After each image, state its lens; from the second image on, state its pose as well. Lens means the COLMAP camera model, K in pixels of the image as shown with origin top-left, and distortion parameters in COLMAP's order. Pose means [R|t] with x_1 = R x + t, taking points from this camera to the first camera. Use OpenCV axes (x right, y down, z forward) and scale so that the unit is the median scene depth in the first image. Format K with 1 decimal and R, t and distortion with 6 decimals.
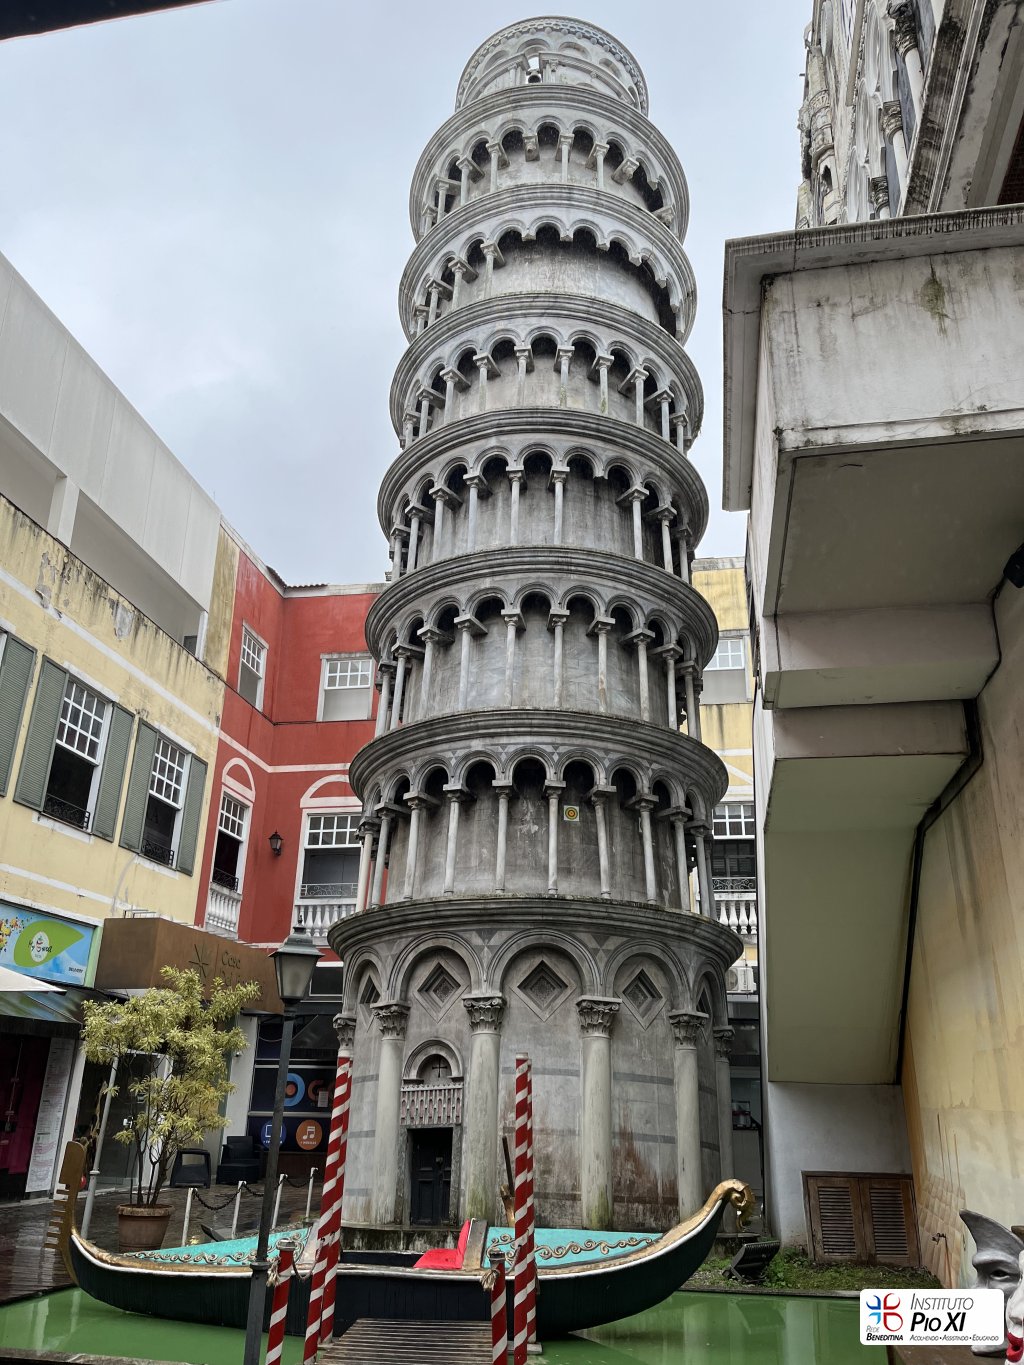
lens RADIAL K [[1023.5, 0, 513.1], [0, 1023.5, 679.0], [0, 0, 1]] dist [0.088107, -0.123276]
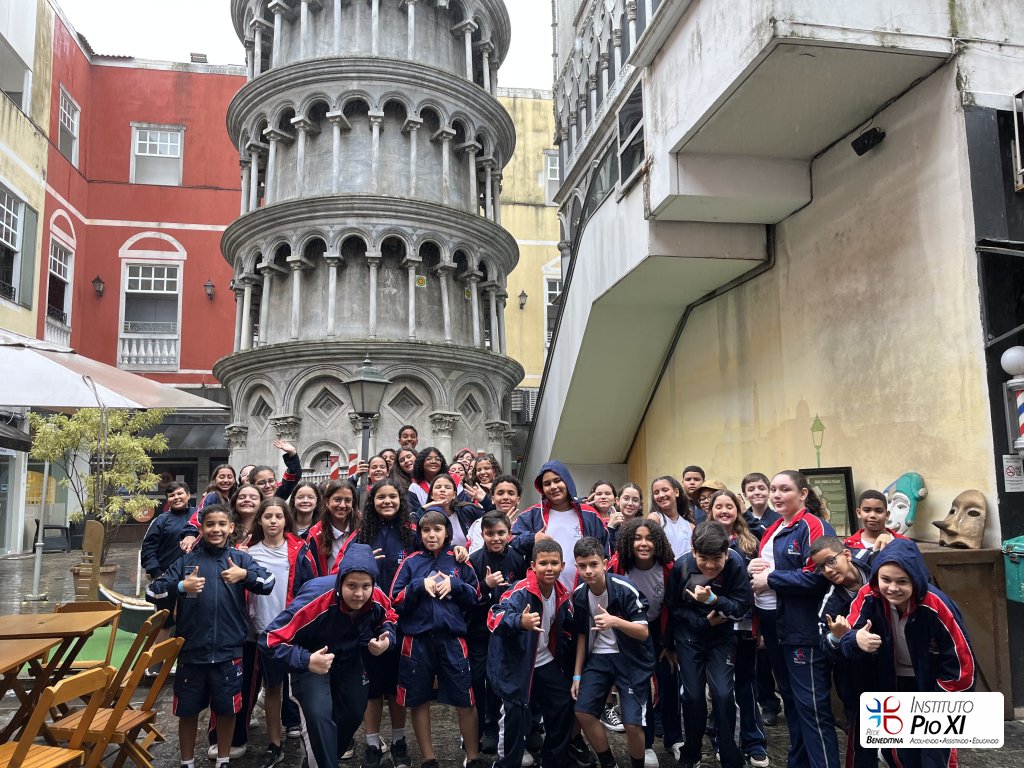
lens RADIAL K [[767.8, 0, 511.1], [0, 767.8, 380.4], [0, 0, 1]] dist [0.088107, -0.123276]
pose [[0.940326, 0.015200, 0.339935, -0.164131], [-0.102180, 0.965511, 0.239476, 0.003858], [-0.324571, -0.259920, 0.909448, 0.017468]]
